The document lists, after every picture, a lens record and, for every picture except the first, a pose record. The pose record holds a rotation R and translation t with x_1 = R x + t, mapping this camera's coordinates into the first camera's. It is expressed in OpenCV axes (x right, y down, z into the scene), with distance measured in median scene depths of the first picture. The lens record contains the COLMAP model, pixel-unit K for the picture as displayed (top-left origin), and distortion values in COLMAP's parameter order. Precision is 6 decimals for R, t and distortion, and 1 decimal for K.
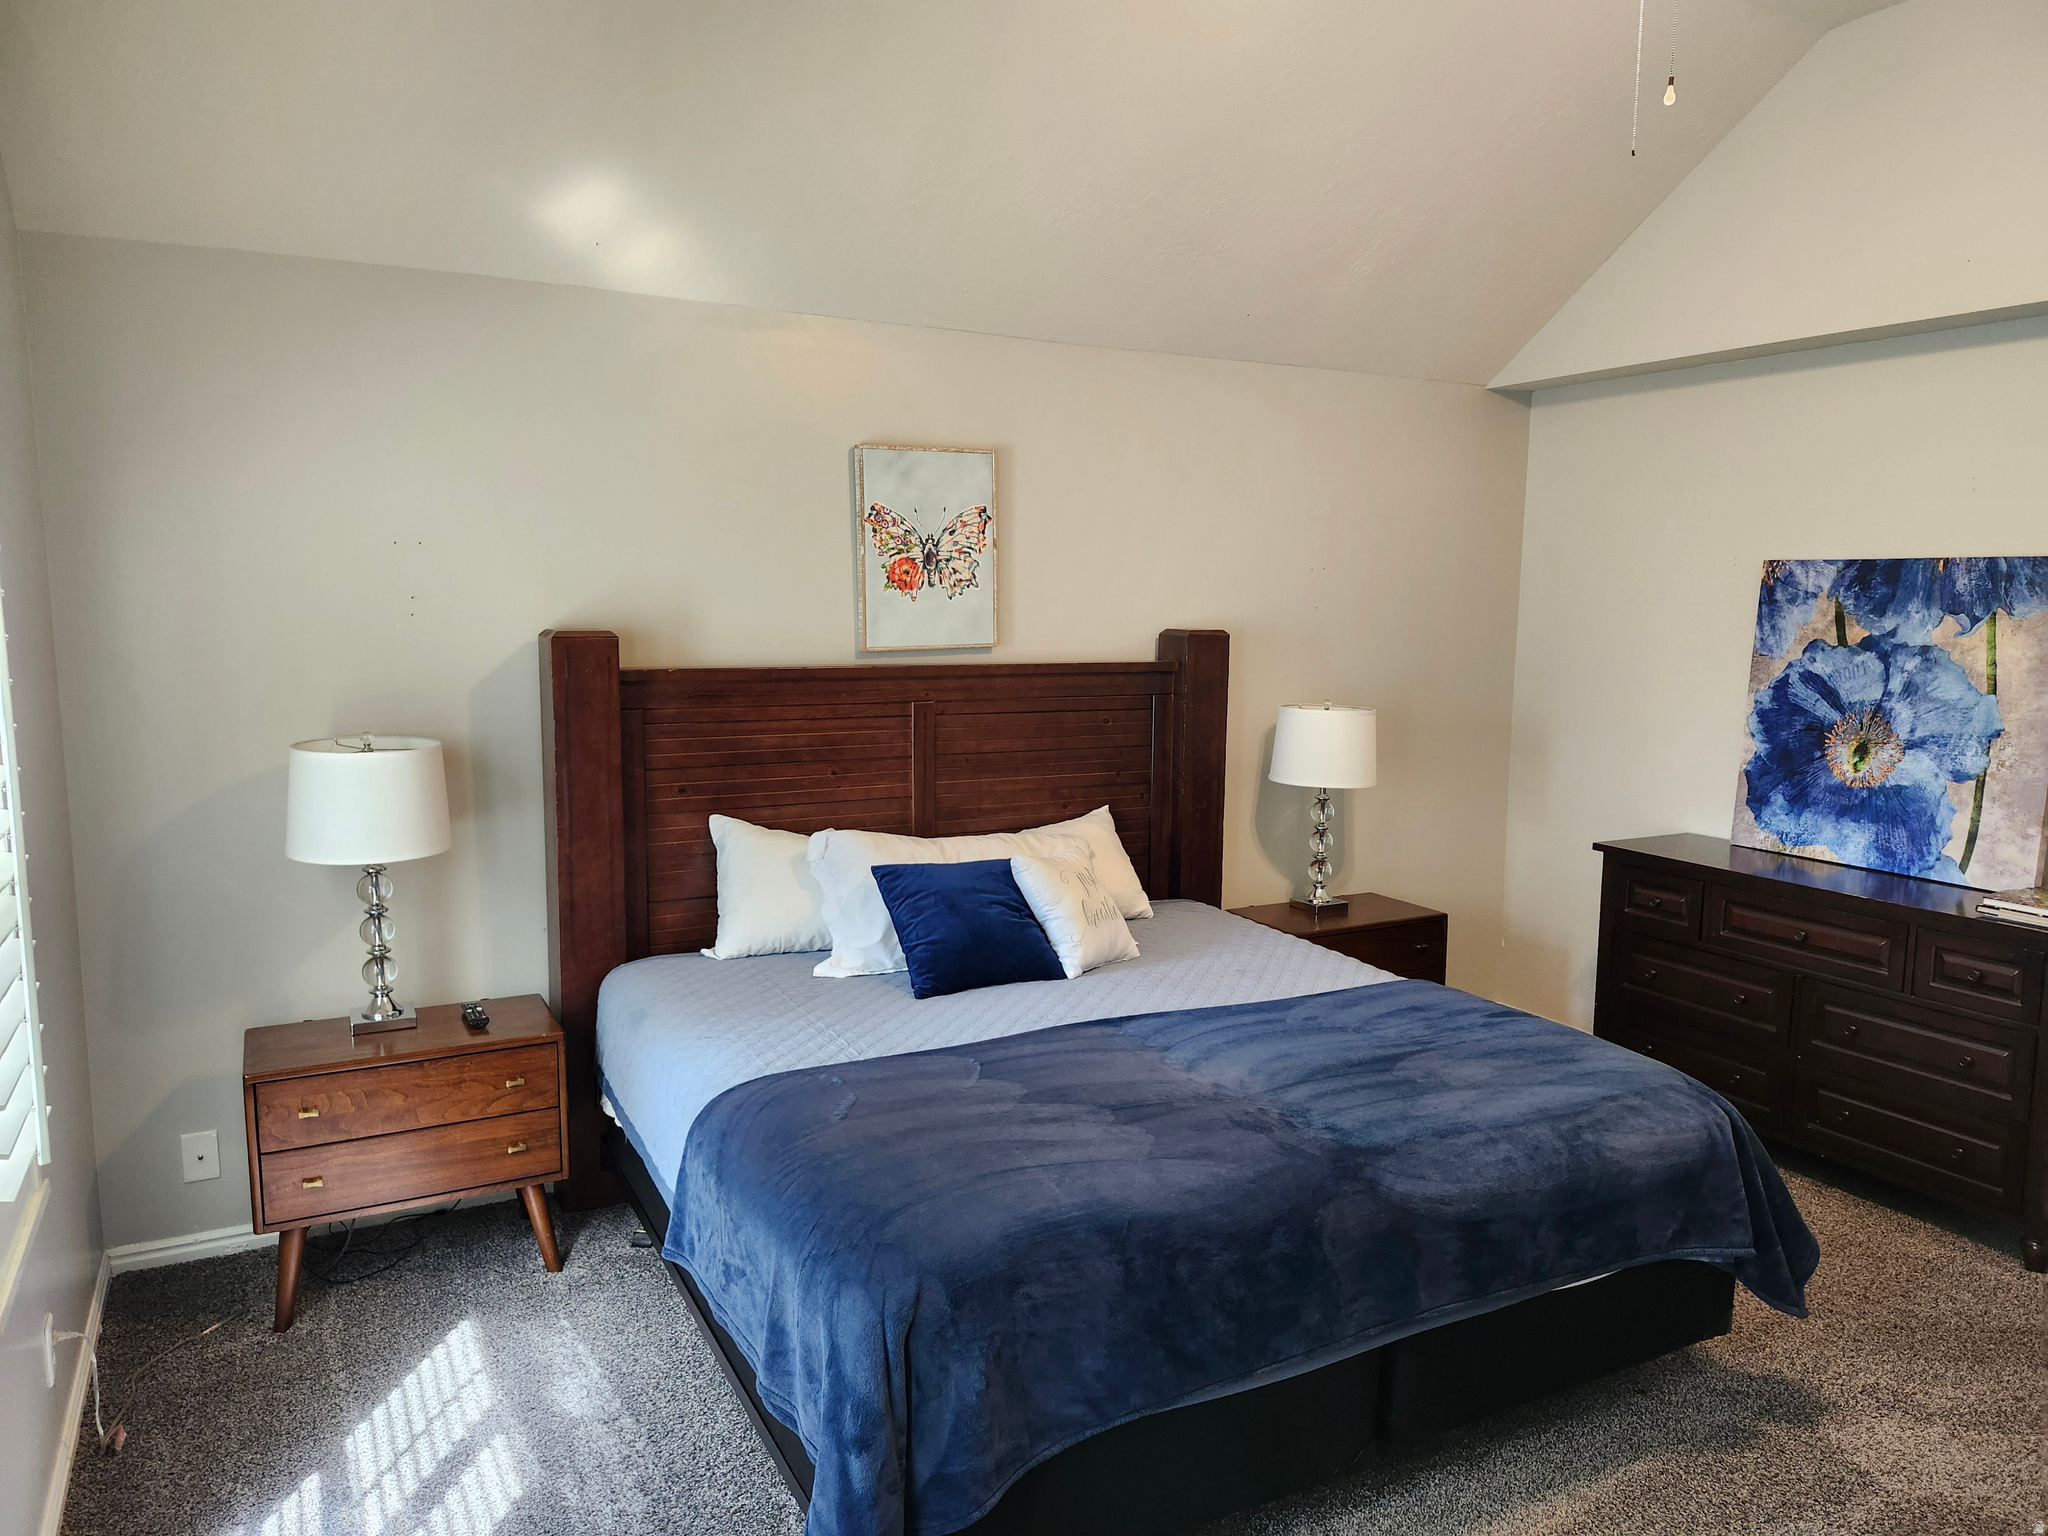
lens RADIAL K [[1408.6, 0, 1025.4], [0, 1408.6, 784.0], [0, 0, 1]] dist [0.149969, -0.217158]
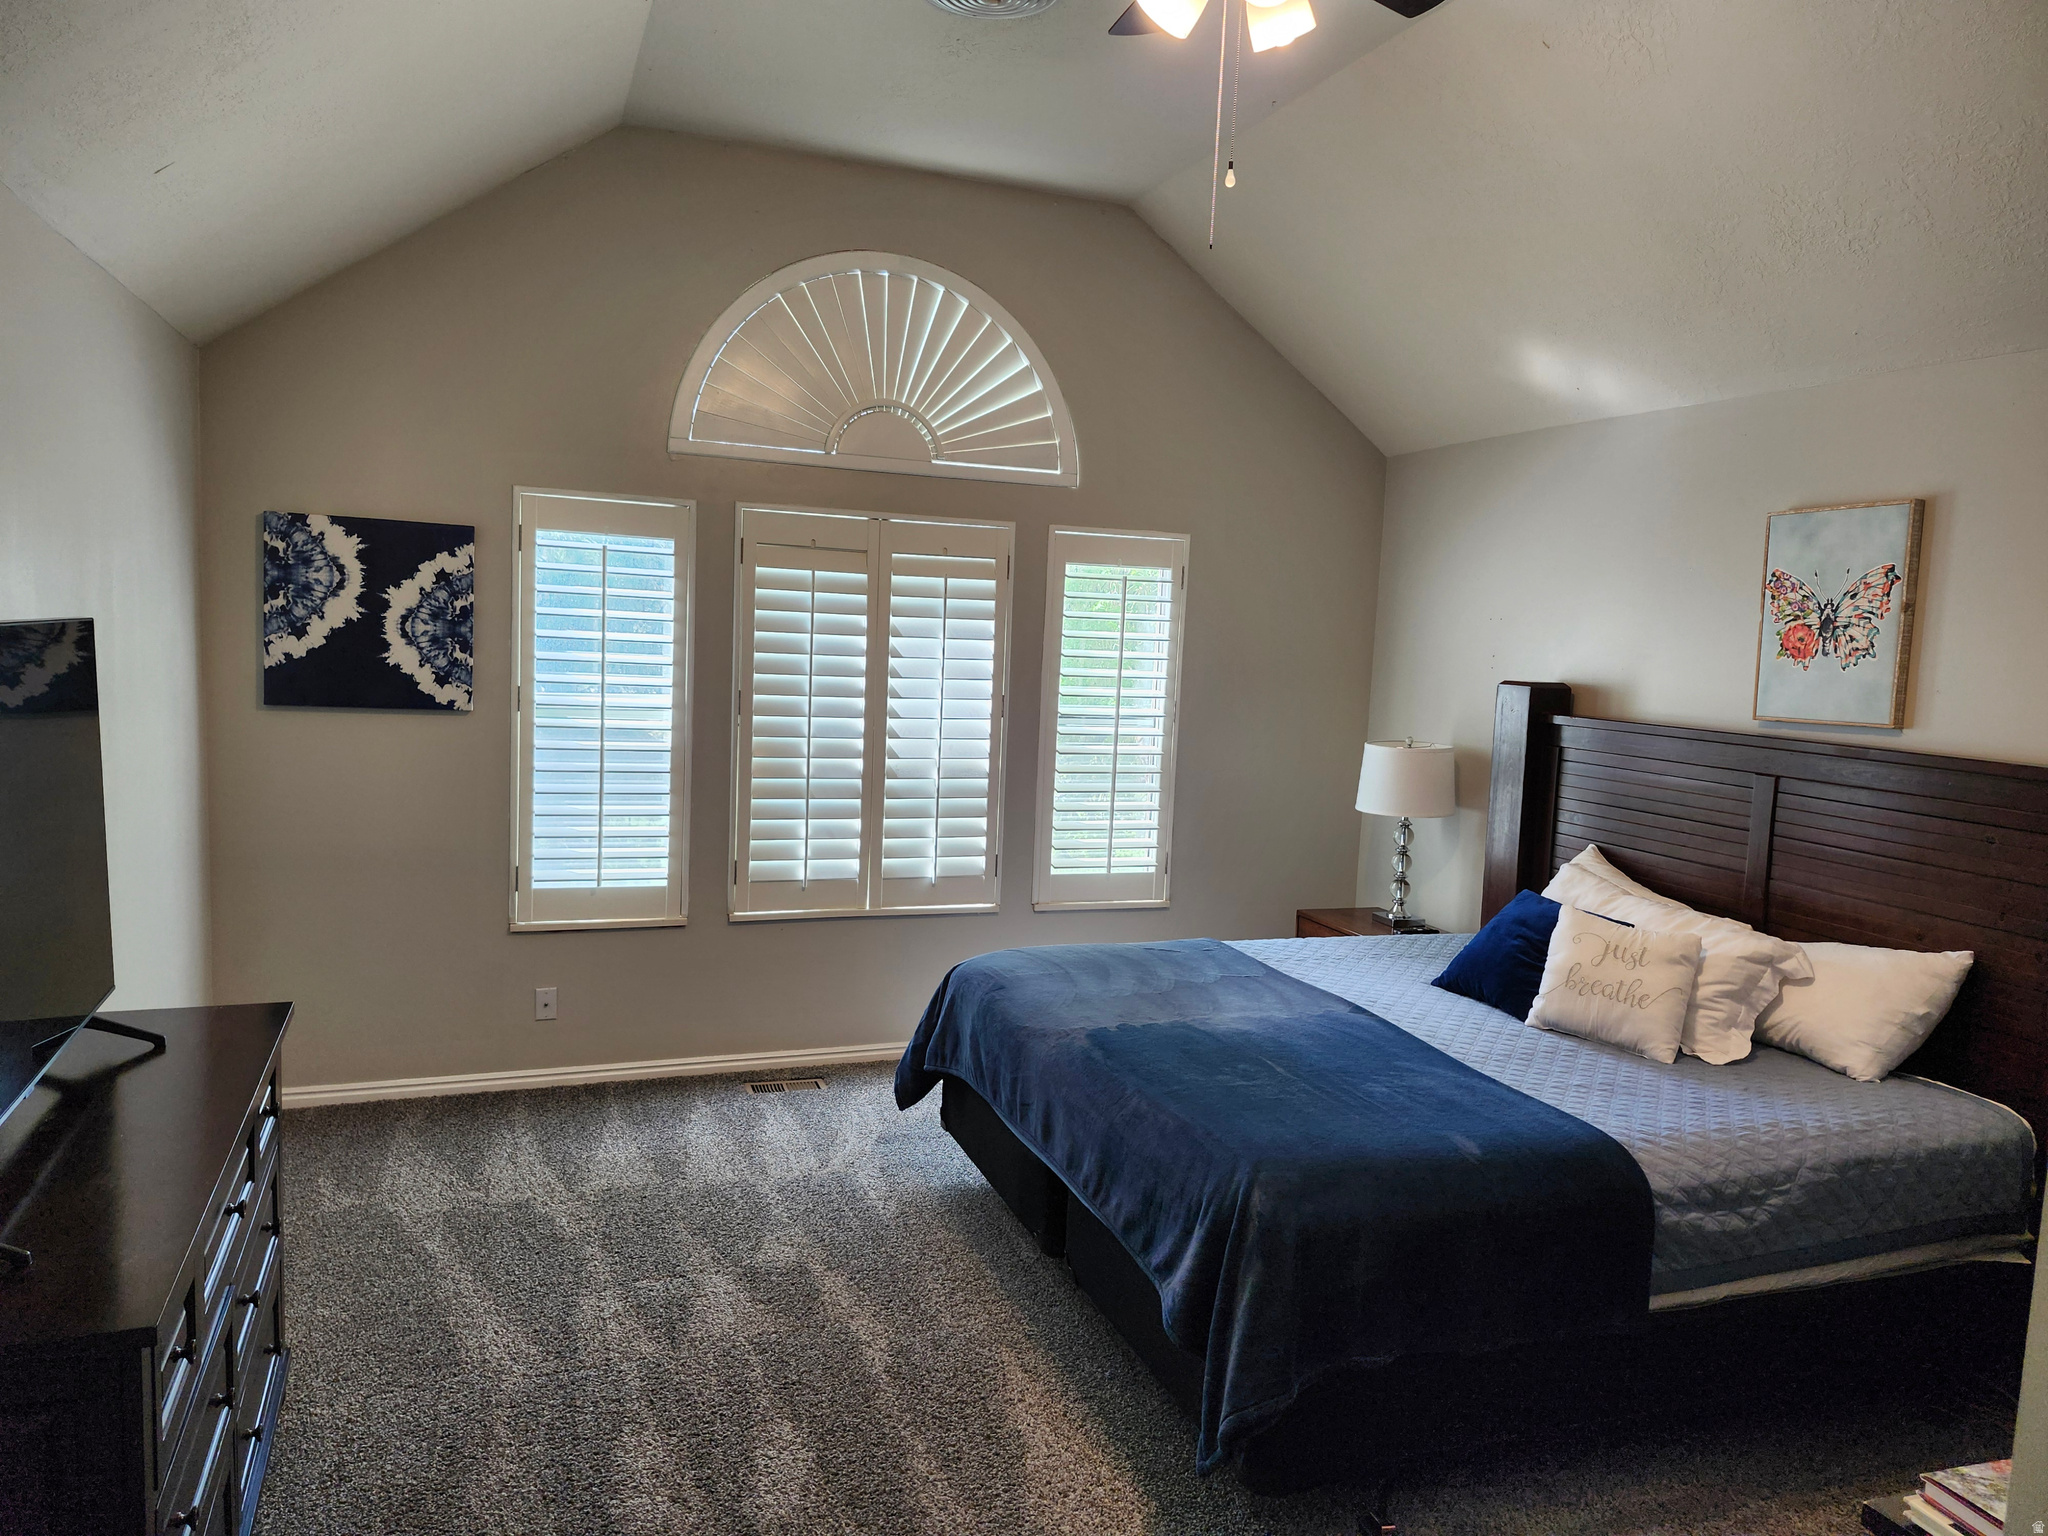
lens RADIAL K [[1408.6, 0, 1025.4], [0, 1408.6, 784.0], [0, 0, 1]] dist [0.149969, -0.217158]
pose [[-0.128192, 0.095102, -0.987179, 0.932470], [-0.178905, 0.976844, 0.117338, -0.076763], [0.975479, 0.191653, -0.108209, 0.621069]]
